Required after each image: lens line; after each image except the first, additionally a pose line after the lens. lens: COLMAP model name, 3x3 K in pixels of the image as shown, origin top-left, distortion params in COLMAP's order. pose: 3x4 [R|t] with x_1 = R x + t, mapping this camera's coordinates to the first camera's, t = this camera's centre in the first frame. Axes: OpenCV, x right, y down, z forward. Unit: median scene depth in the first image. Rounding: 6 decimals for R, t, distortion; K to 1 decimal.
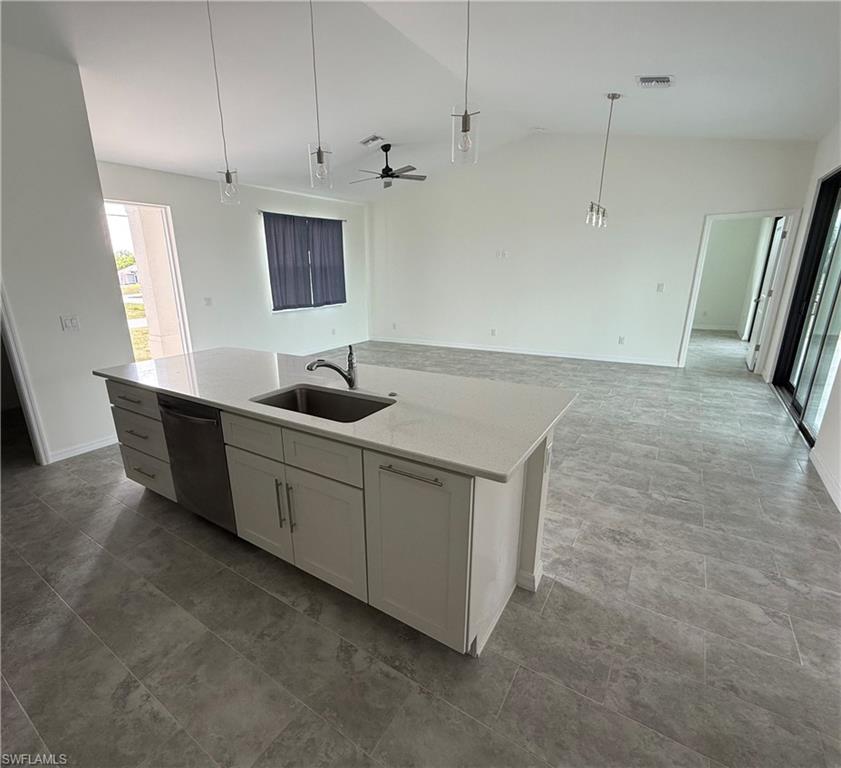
lens RADIAL K [[423.1, 0, 379.3], [0, 423.1, 394.4], [0, 0, 1]] dist [0.002471, 0.003020]
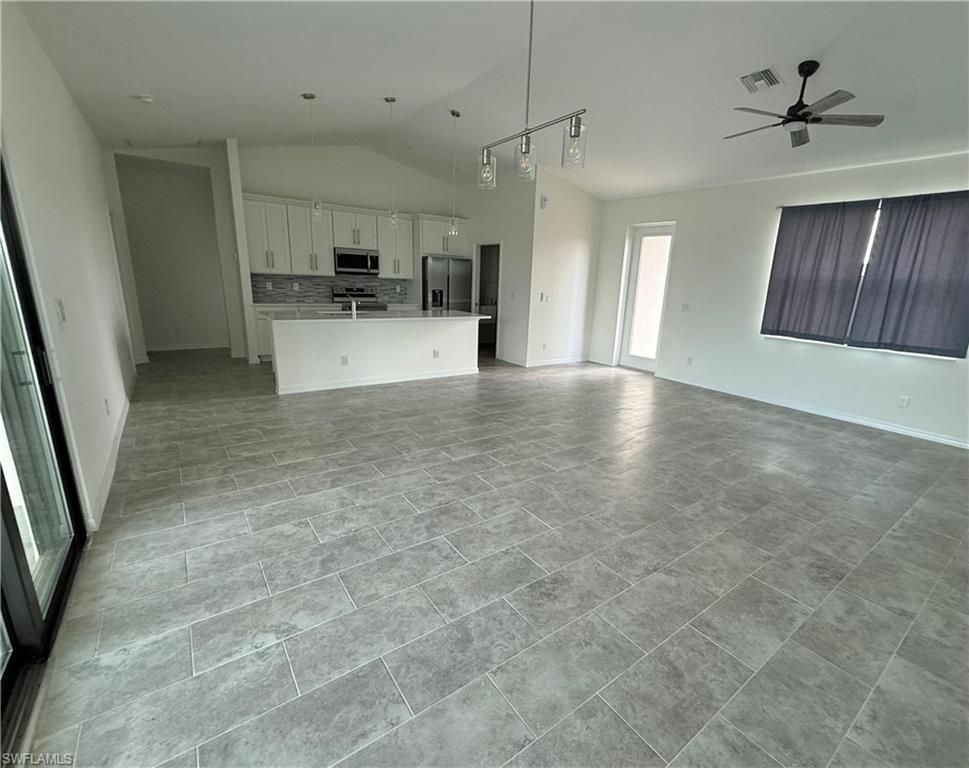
lens RADIAL K [[438.9, 0, 505.6], [0, 438.9, 392.6], [0, 0, 1]] dist [0.001672, 0.000031]
pose [[-0.308539, 0.253181, -0.916899, 2.087436], [-0.302168, 0.887910, 0.346857, -0.752990], [0.901941, 0.384076, -0.197451, 2.456872]]
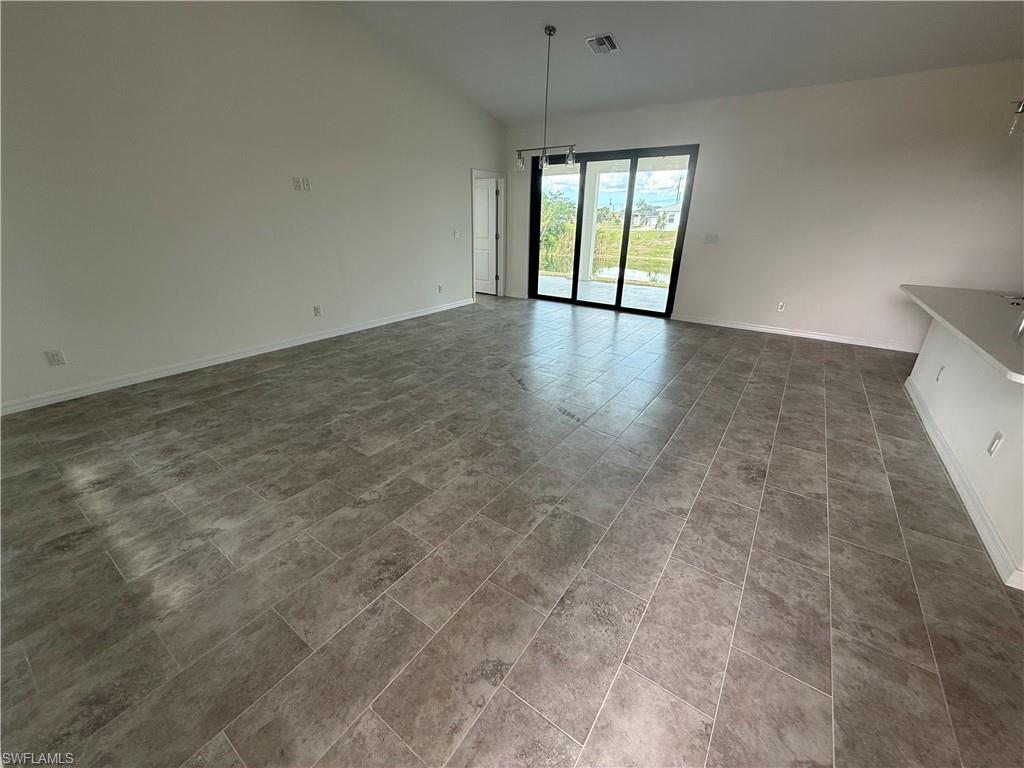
lens RADIAL K [[408.3, 0, 516.7], [0, 408.3, 384.5], [0, 0, 1]] dist [0.001768, 0.000000]
pose [[-0.008708, -0.358386, 0.933533, -1.210467], [0.268291, 0.898502, 0.347440, -0.620270], [-0.963299, 0.253484, 0.088327, 2.354791]]
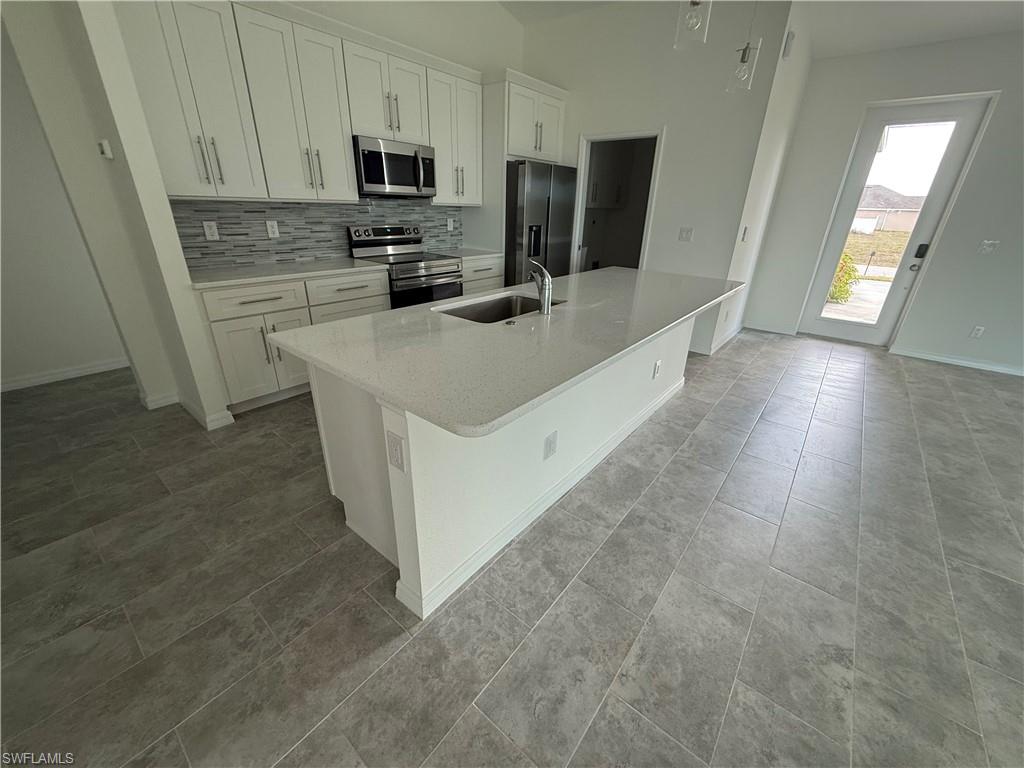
lens RADIAL K [[408.3, 0, 513.7], [0, 408.3, 383.9], [0, 0, 1]] dist [0.001768, 0.000000]
pose [[-0.061011, 0.423539, -0.903821, 0.781575], [-0.306731, 0.853736, 0.420774, -0.230025], [0.949839, 0.302902, 0.077825, 0.921062]]
